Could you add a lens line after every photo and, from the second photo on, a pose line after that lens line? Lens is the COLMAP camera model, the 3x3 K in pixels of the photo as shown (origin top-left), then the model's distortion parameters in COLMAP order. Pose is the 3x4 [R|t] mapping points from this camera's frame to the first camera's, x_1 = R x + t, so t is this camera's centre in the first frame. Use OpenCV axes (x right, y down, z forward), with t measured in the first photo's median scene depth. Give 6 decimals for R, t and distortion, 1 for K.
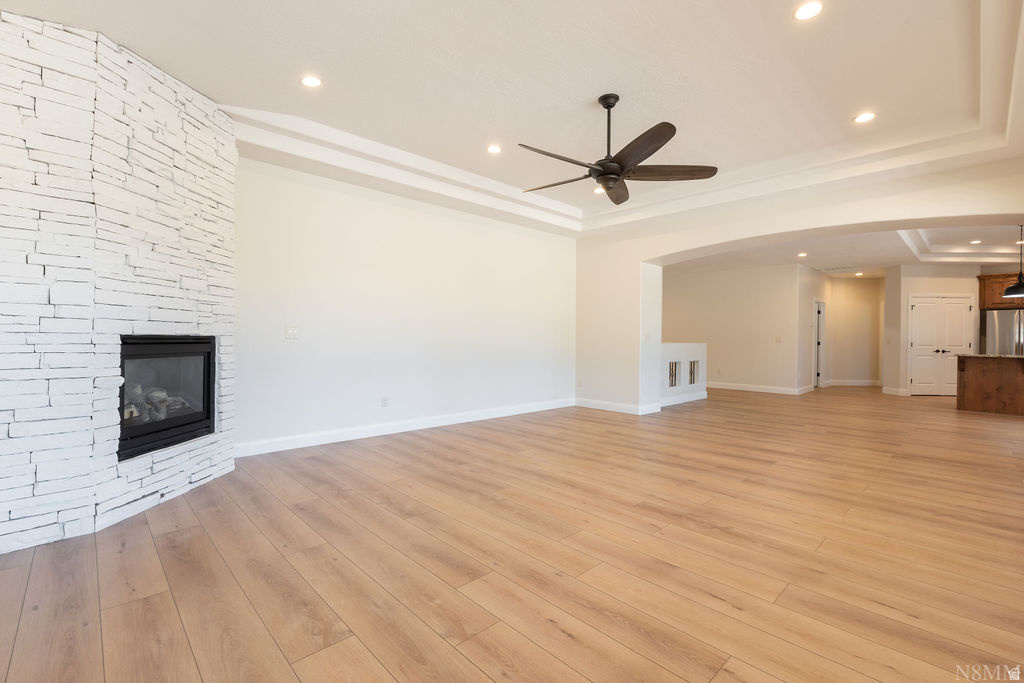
lens RADIAL K [[453.9, 0, 512.0], [0, 453.9, 341.5], [0, 0, 1]] dist [-0.002046, -0.000243]
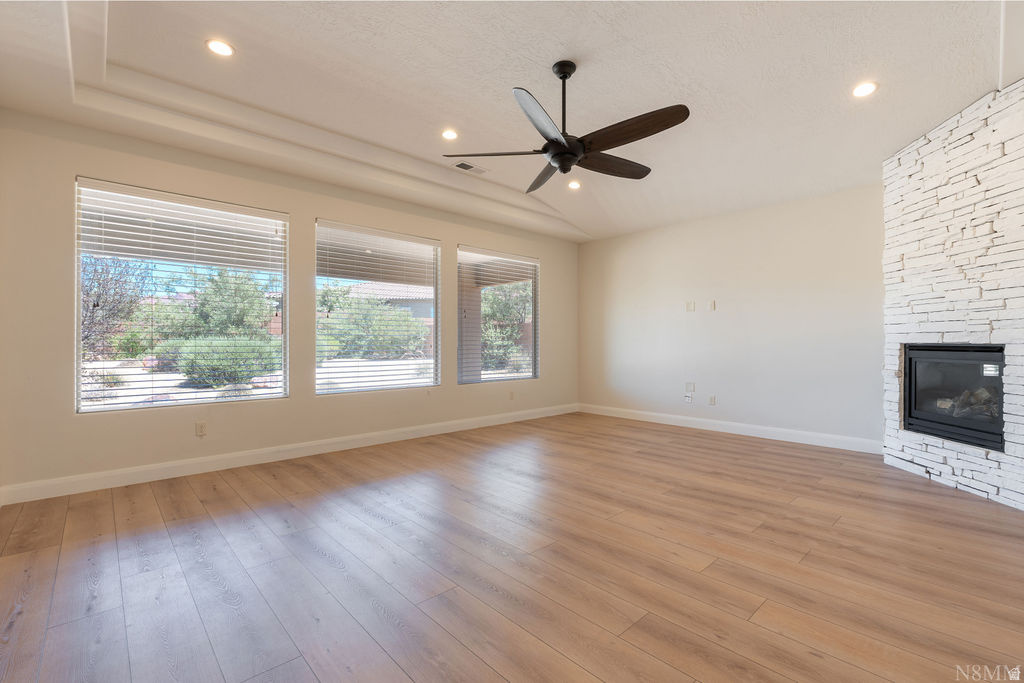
lens RADIAL K [[453.9, 0, 512.0], [0, 453.9, 341.5], [0, 0, 1]] dist [-0.002046, -0.000243]
pose [[-0.999915, -0.007740, 0.010527, 0.322338], [-0.007664, 0.999944, 0.007306, -0.017758], [-0.010583, 0.007225, -0.999918, 2.011702]]
